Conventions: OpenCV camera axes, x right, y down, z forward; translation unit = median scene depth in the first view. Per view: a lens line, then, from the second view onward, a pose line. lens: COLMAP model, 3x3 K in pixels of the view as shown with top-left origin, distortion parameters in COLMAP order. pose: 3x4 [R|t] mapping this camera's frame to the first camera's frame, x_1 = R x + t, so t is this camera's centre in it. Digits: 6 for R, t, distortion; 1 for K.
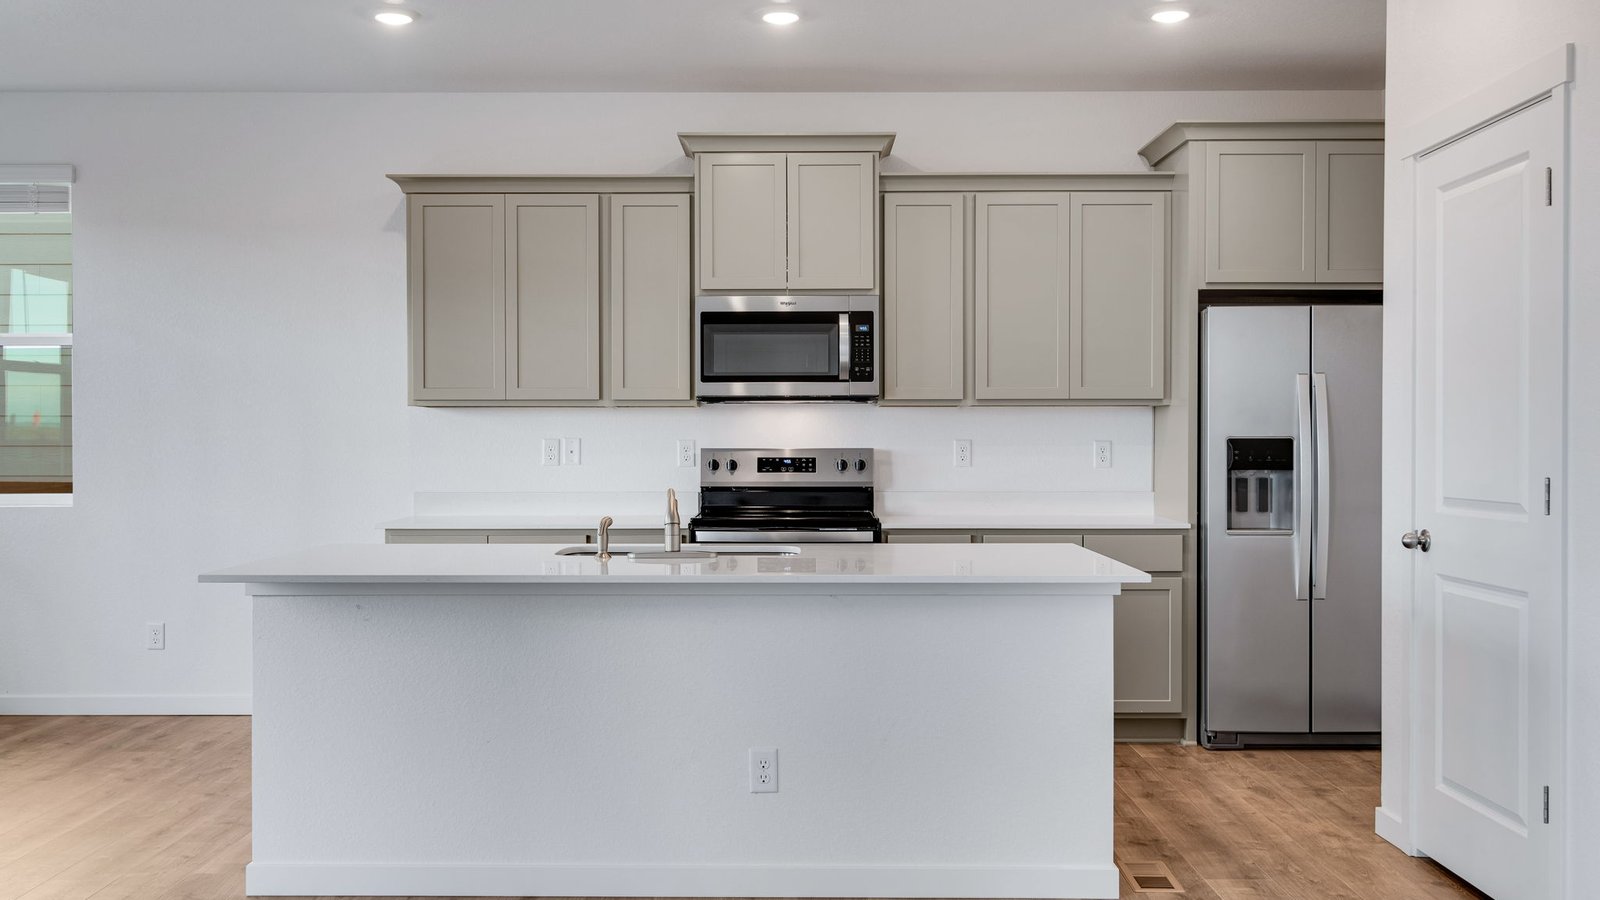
lens RADIAL K [[1521.5, 0, 788.0], [0, 1521.5, 465.4], [0, 0, 1]] dist [0.018444, 0.000000]
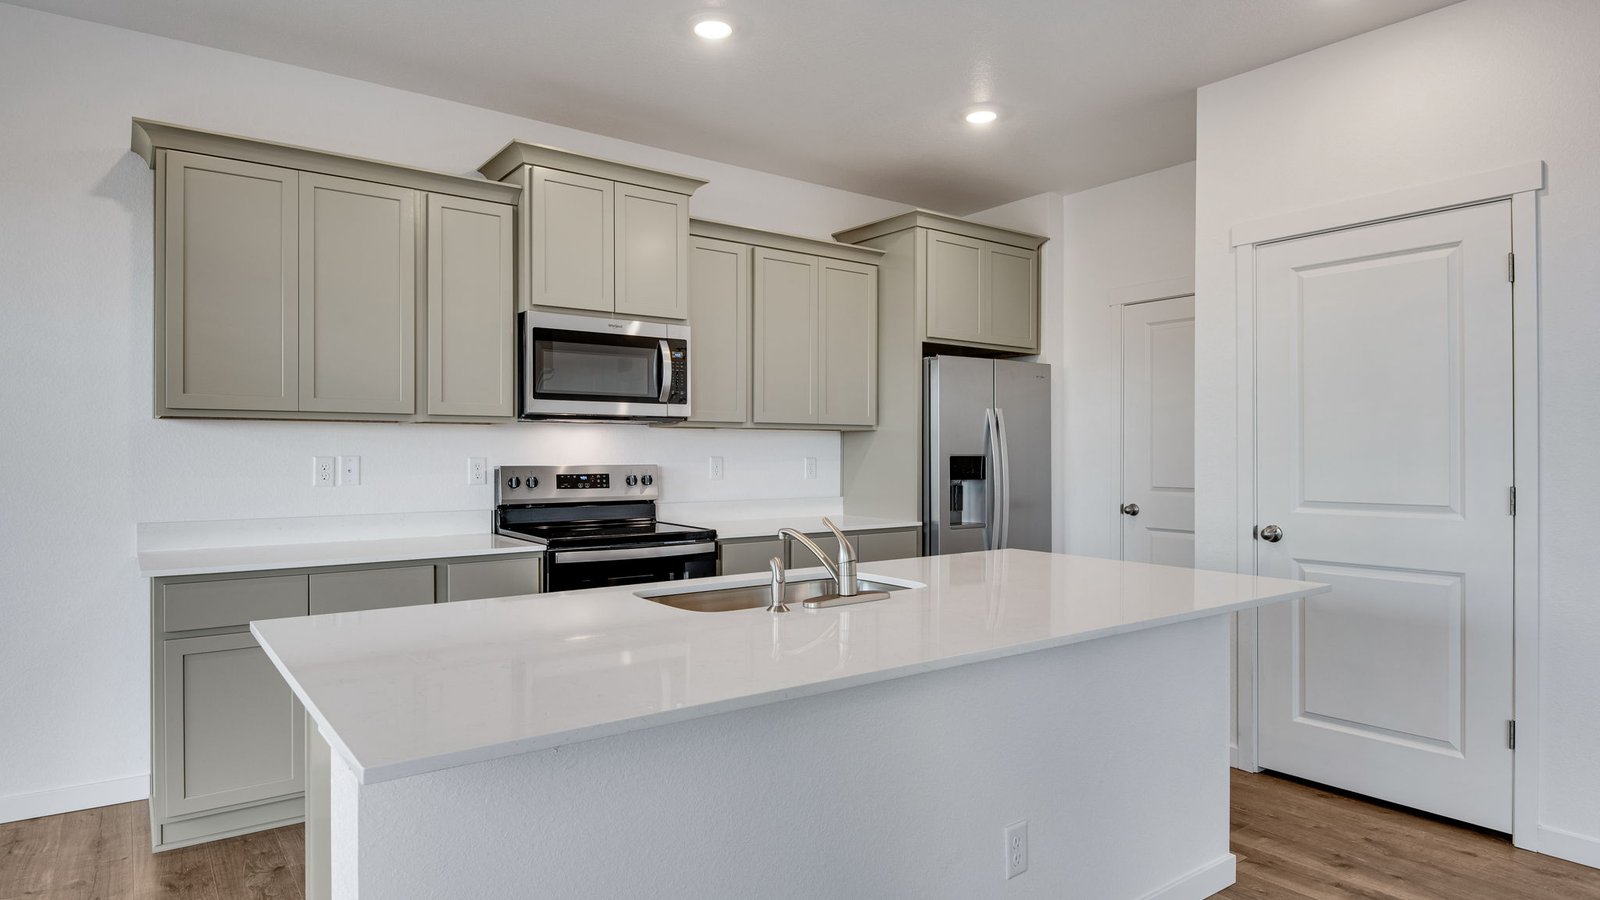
lens RADIAL K [[902.6, 0, 800.9], [0, 902.6, 452.9], [0, 0, 1]] dist [-0.000550, -0.001789]
pose [[0.798033, 0.001228, 0.602612, -0.267585], [0.010089, 0.999831, -0.015398, -0.009230], [-0.602529, 0.018368, 0.797886, 0.431776]]
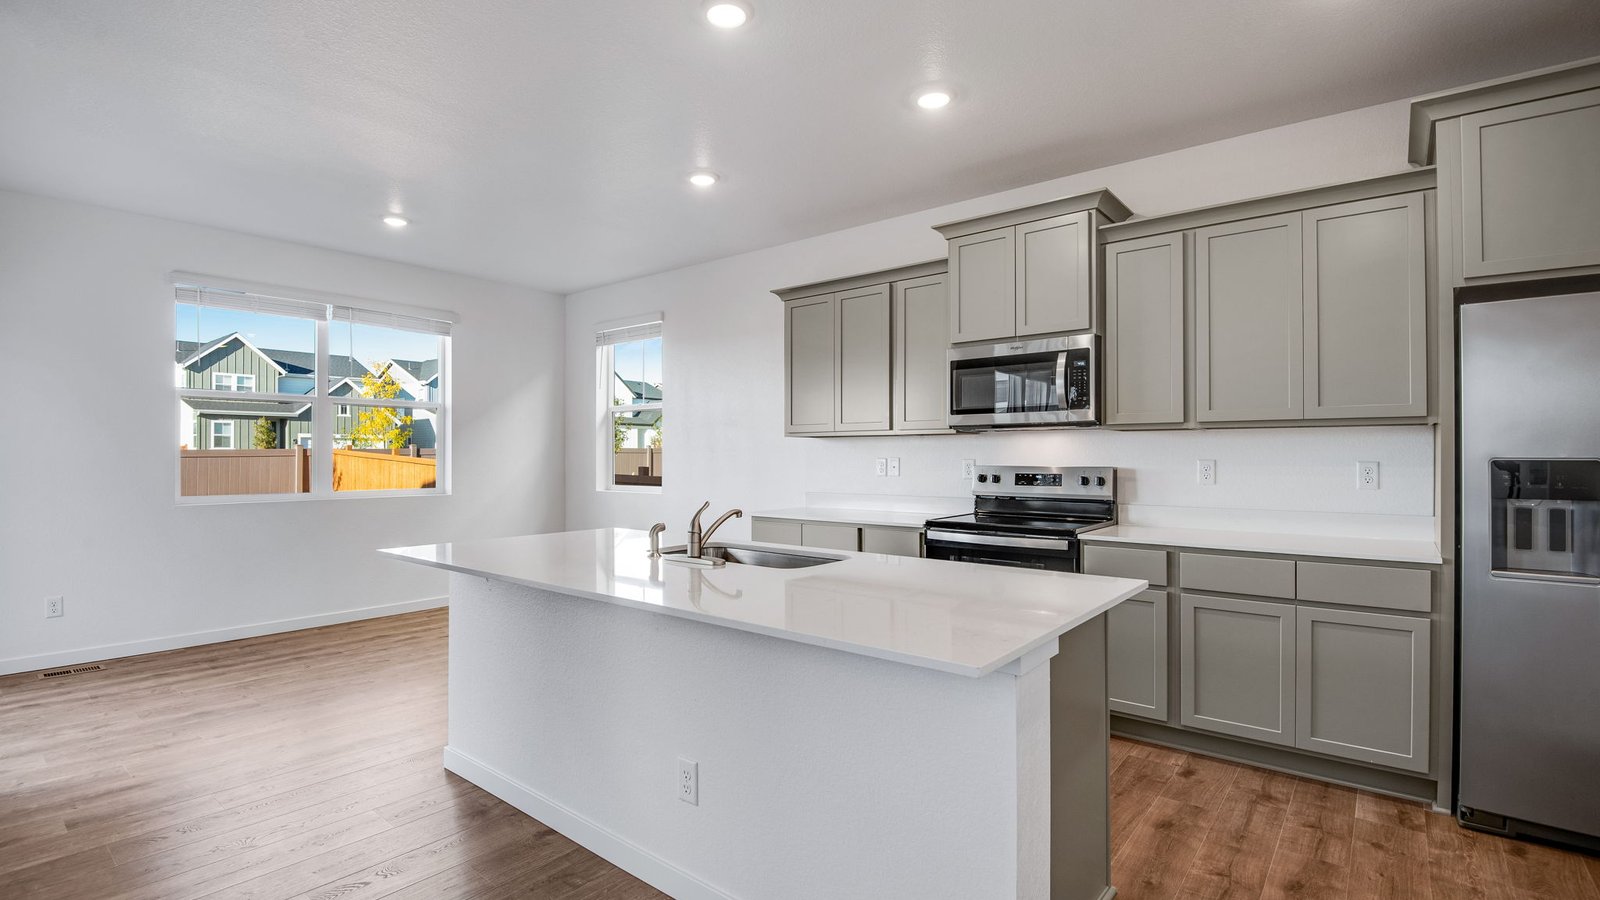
lens RADIAL K [[739.4, 0, 779.7], [0, 739.4, 454.9], [0, 0, 1]] dist [-0.006821, -0.006778]
pose [[0.772344, -0.000440, -0.635204, 0.228208], [-0.012282, 0.999802, -0.015626, -0.009044], [0.635086, 0.019870, 0.772186, 0.421232]]
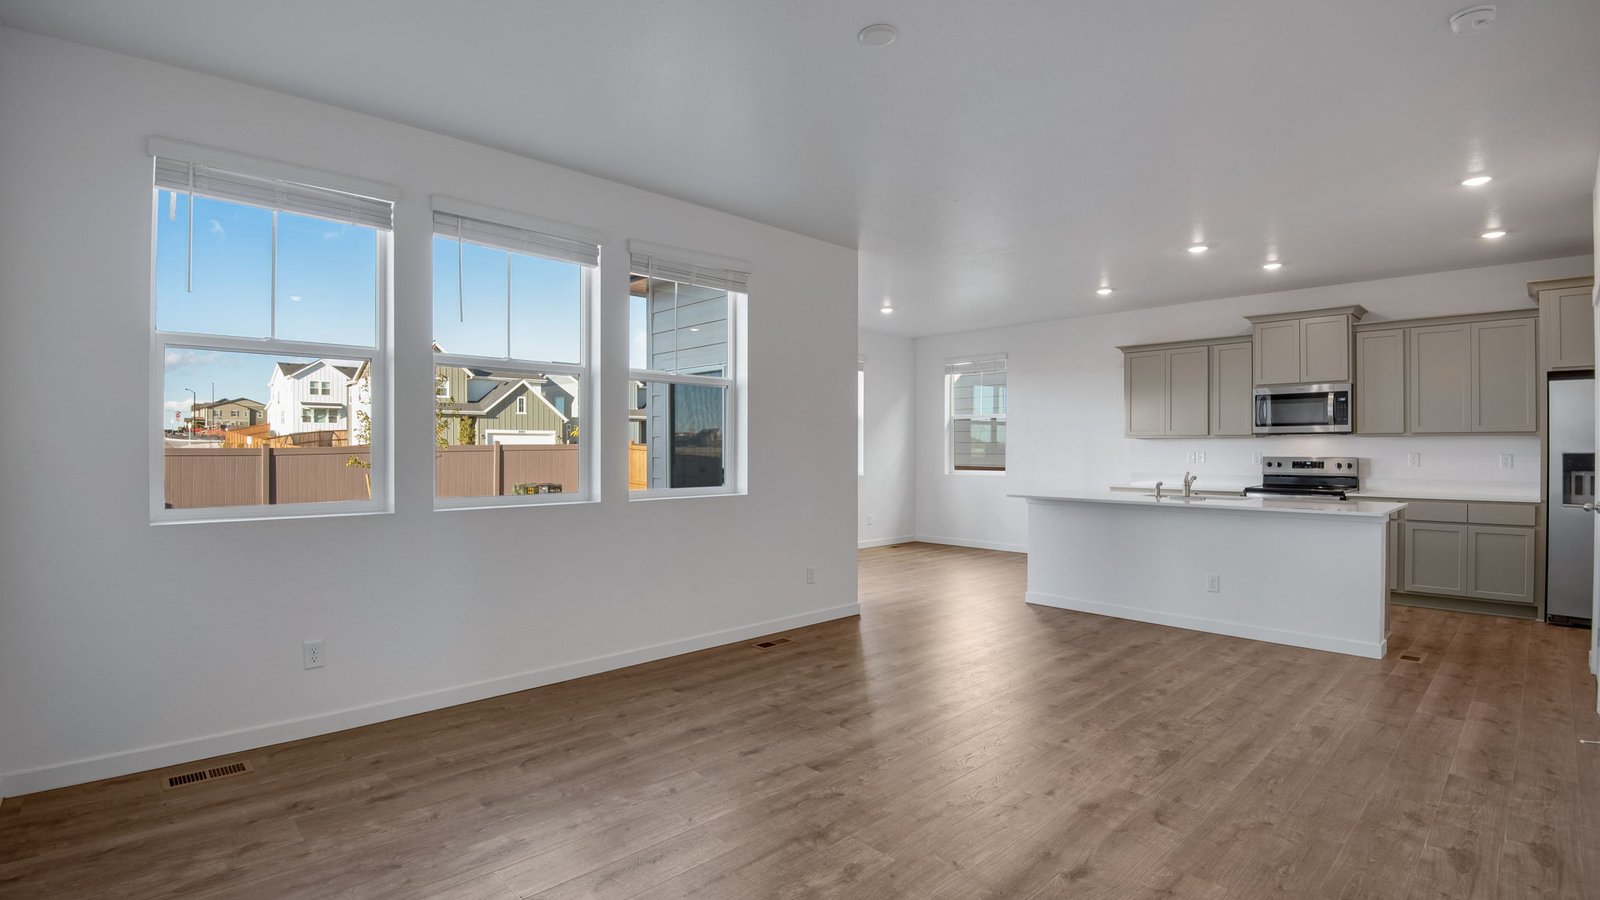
lens RADIAL K [[759.4, 0, 792.9], [0, 759.4, 453.7], [0, 0, 1]] dist [-0.041812, -0.000990]
pose [[0.697123, 0.005170, -0.716933, 0.251389], [-0.017298, 0.999804, -0.009611, 0.006730], [0.716743, 0.019101, 0.697076, -0.239033]]
